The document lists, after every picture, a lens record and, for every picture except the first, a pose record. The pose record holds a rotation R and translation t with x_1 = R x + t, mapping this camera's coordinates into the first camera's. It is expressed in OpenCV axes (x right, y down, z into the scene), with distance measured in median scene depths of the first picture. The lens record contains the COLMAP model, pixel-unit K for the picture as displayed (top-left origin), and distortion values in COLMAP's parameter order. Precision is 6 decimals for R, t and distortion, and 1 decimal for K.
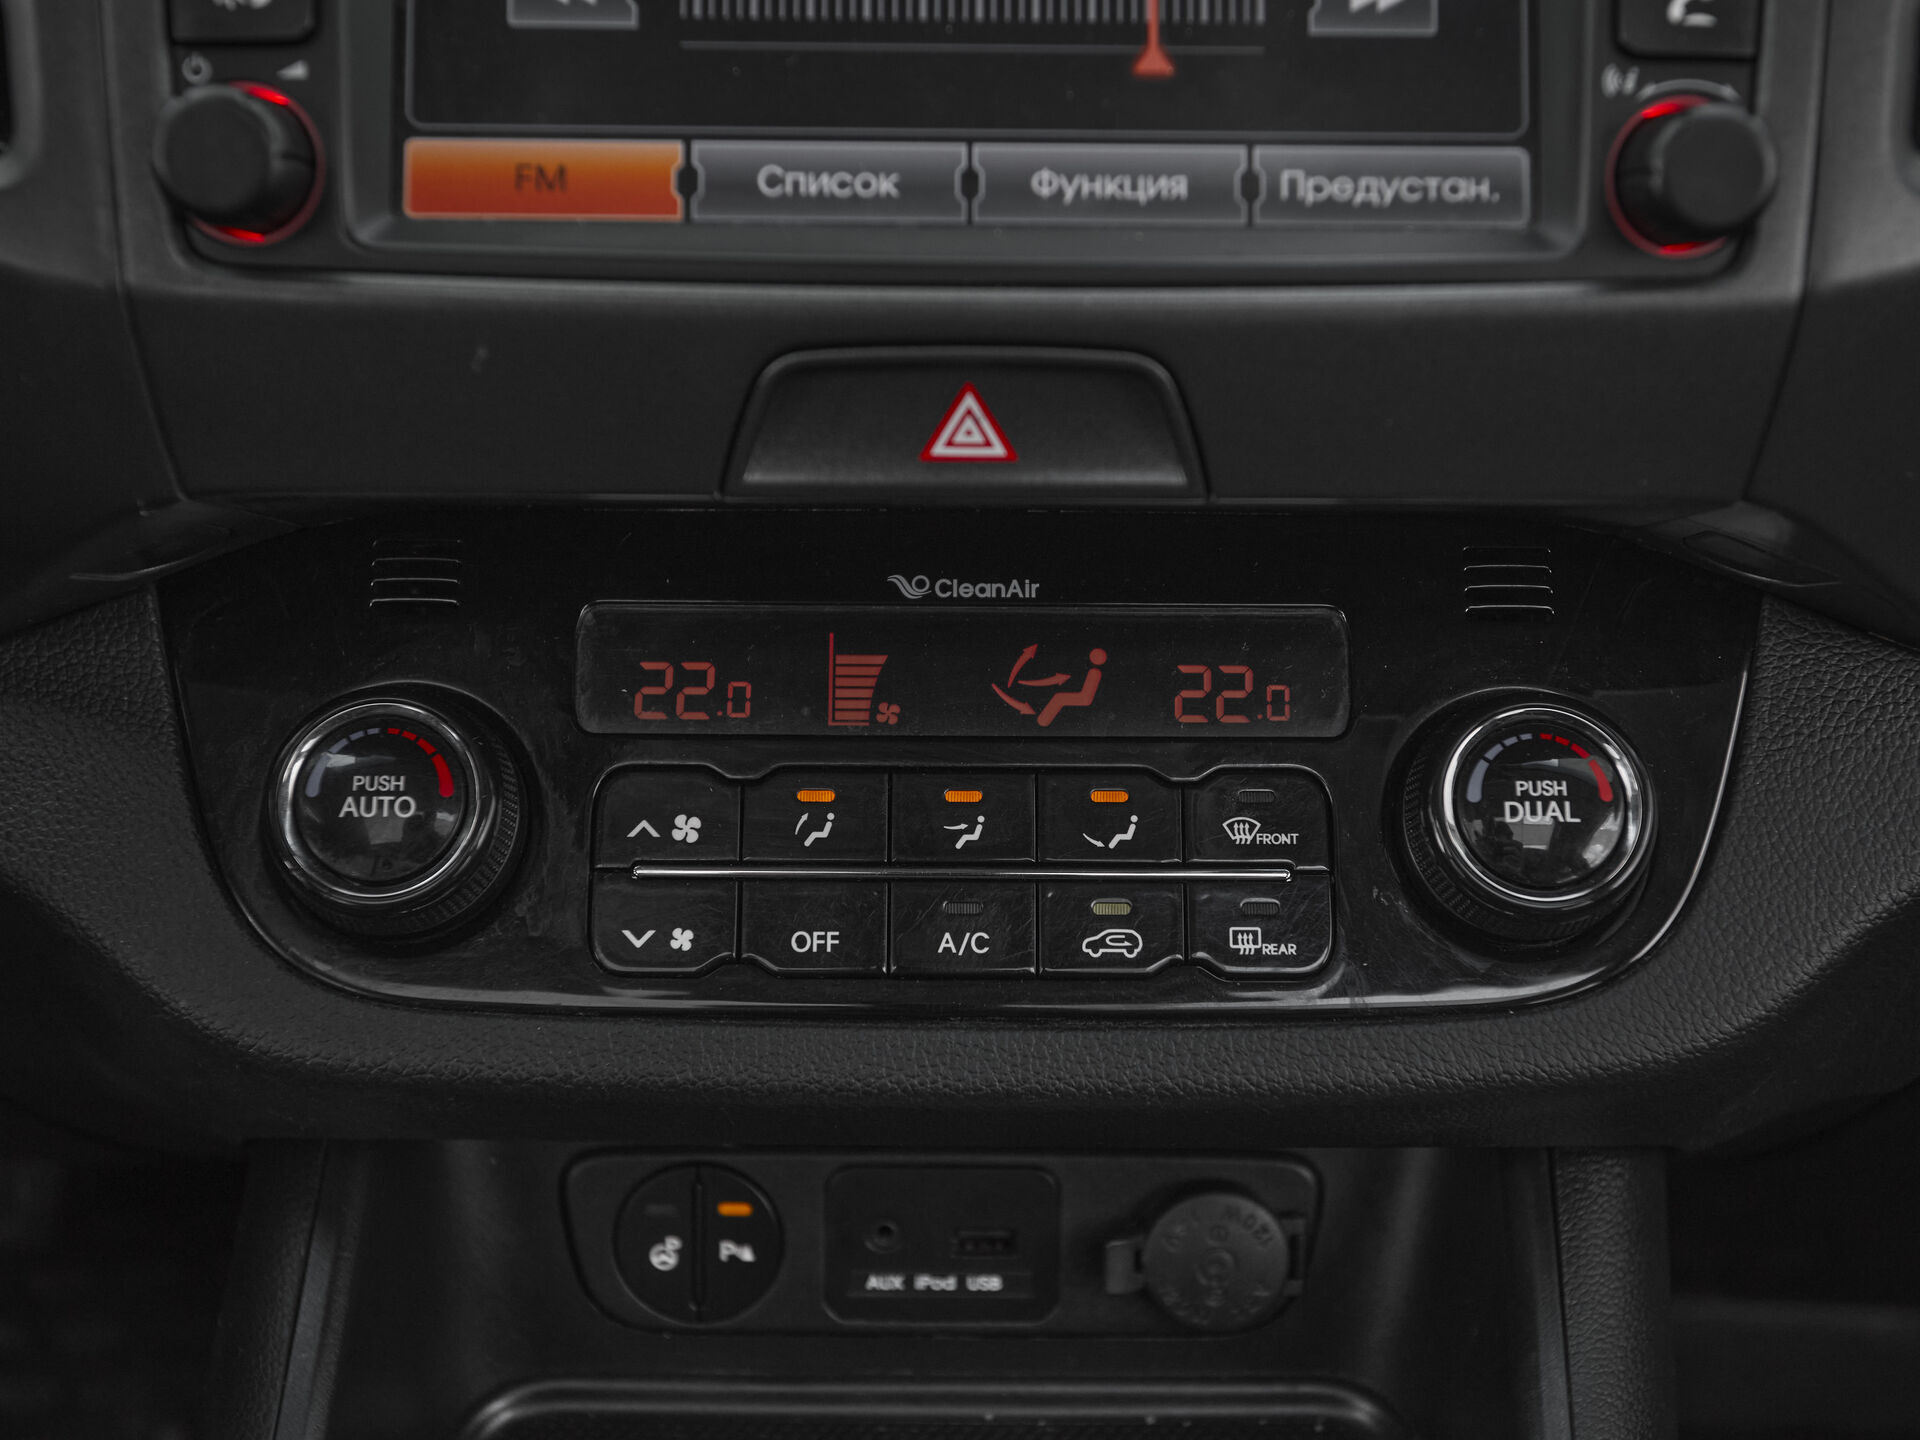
lens RADIAL K [[2342.8, 0, 974.4], [0, 2342.8, 733.0], [0, 0, 1]] dist [0.023539, 0.000000]
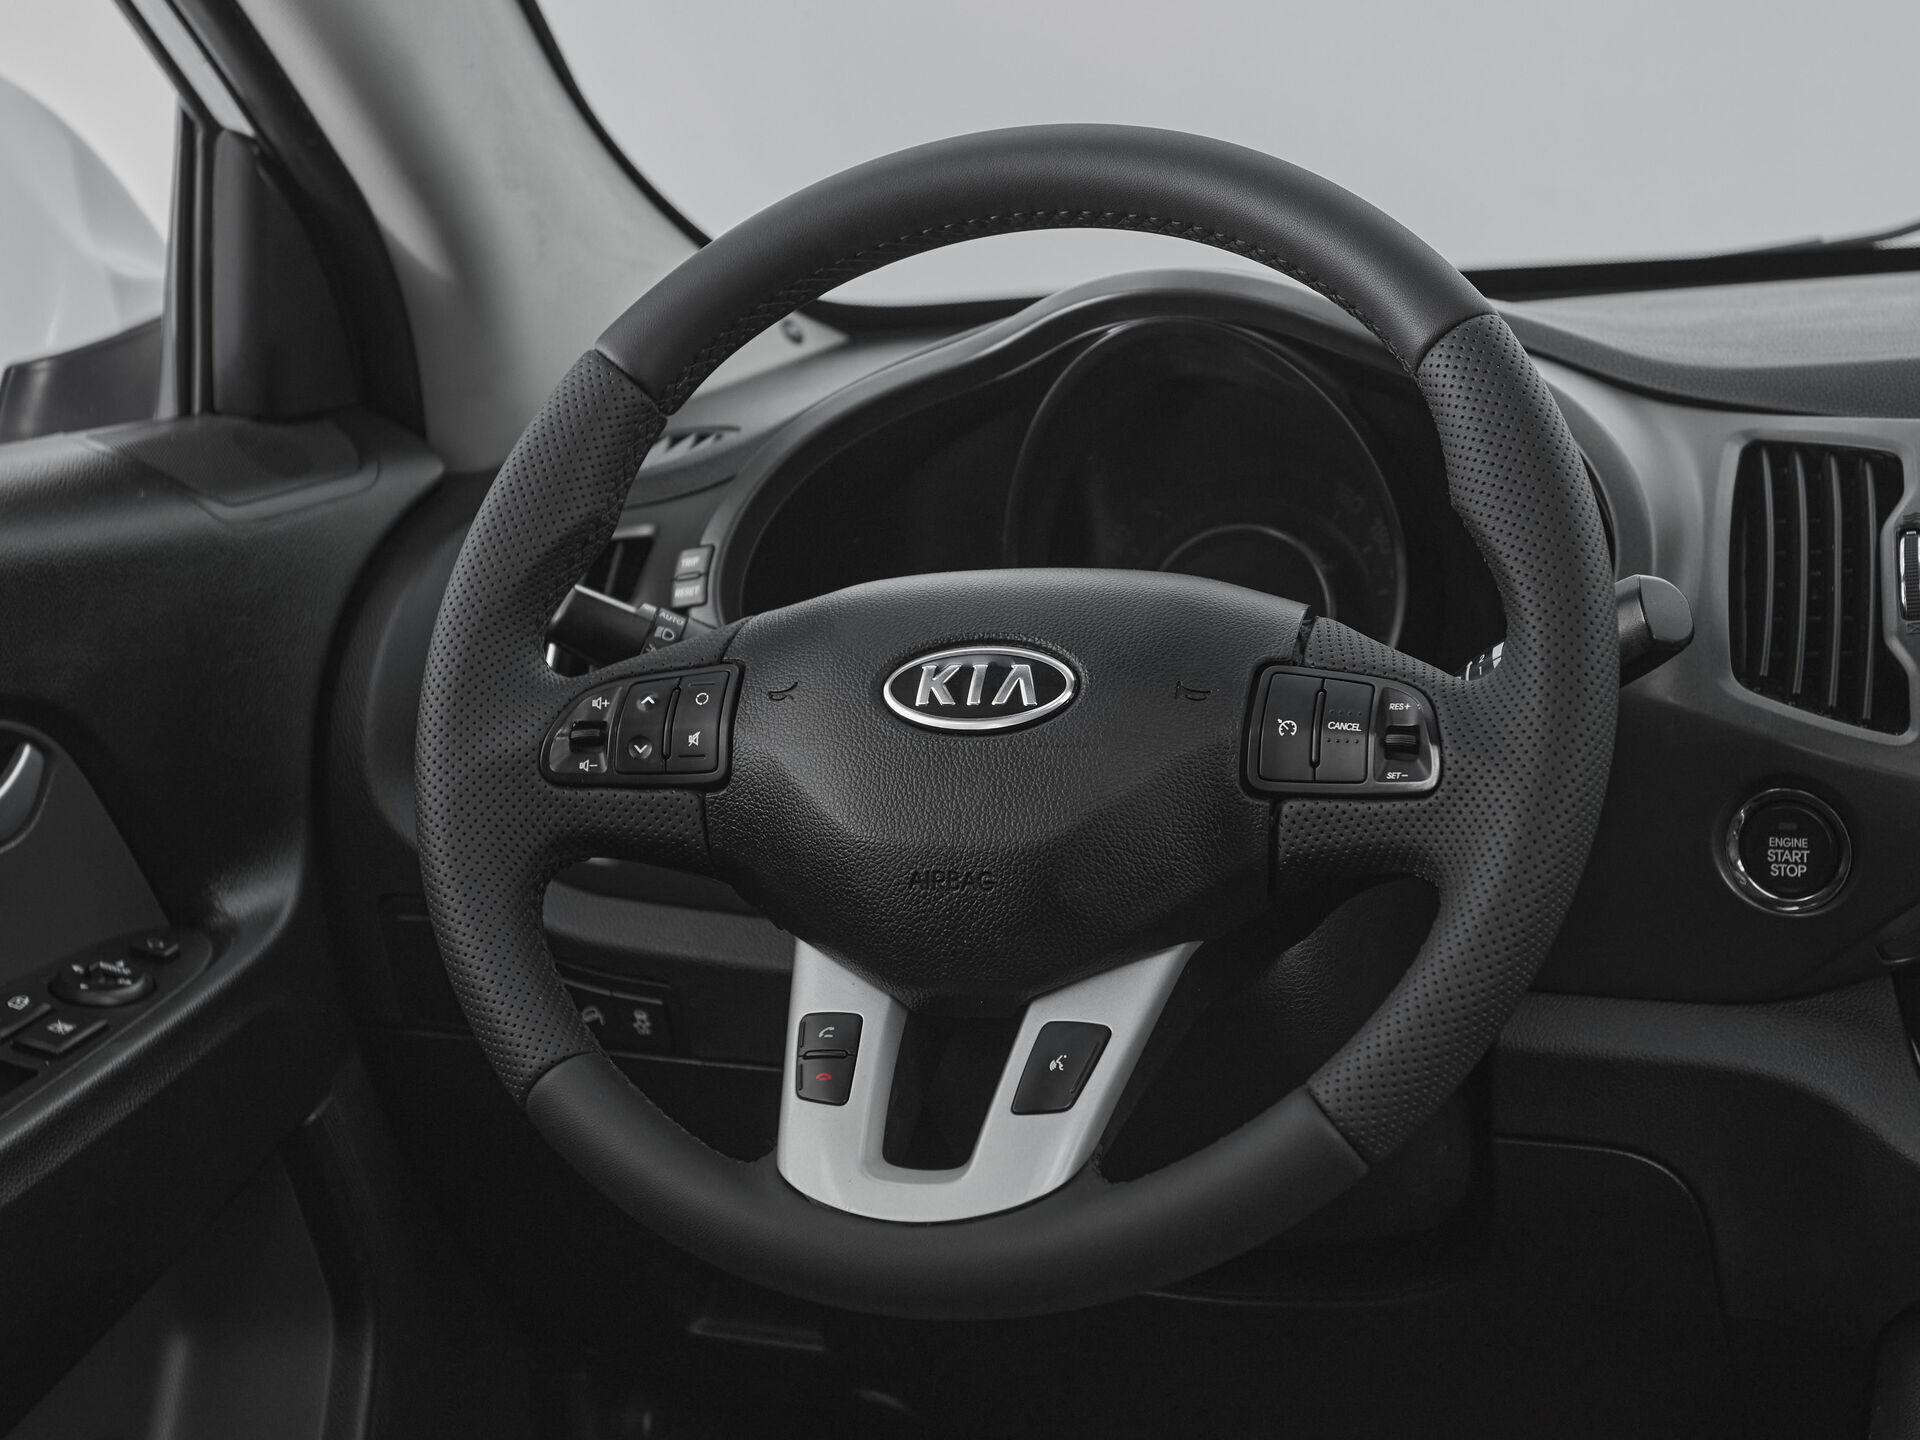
lens RADIAL K [[3098.8, 0, 979.8], [0, 3098.8, 726.4], [0, 0, 1]] dist [0.019634, 0.000000]
pose [[0.938486, -0.006180, -0.345262, -0.170961], [-0.142792, 0.903409, -0.404304, 0.977606], [0.314411, 0.428734, 0.846955, -1.664195]]
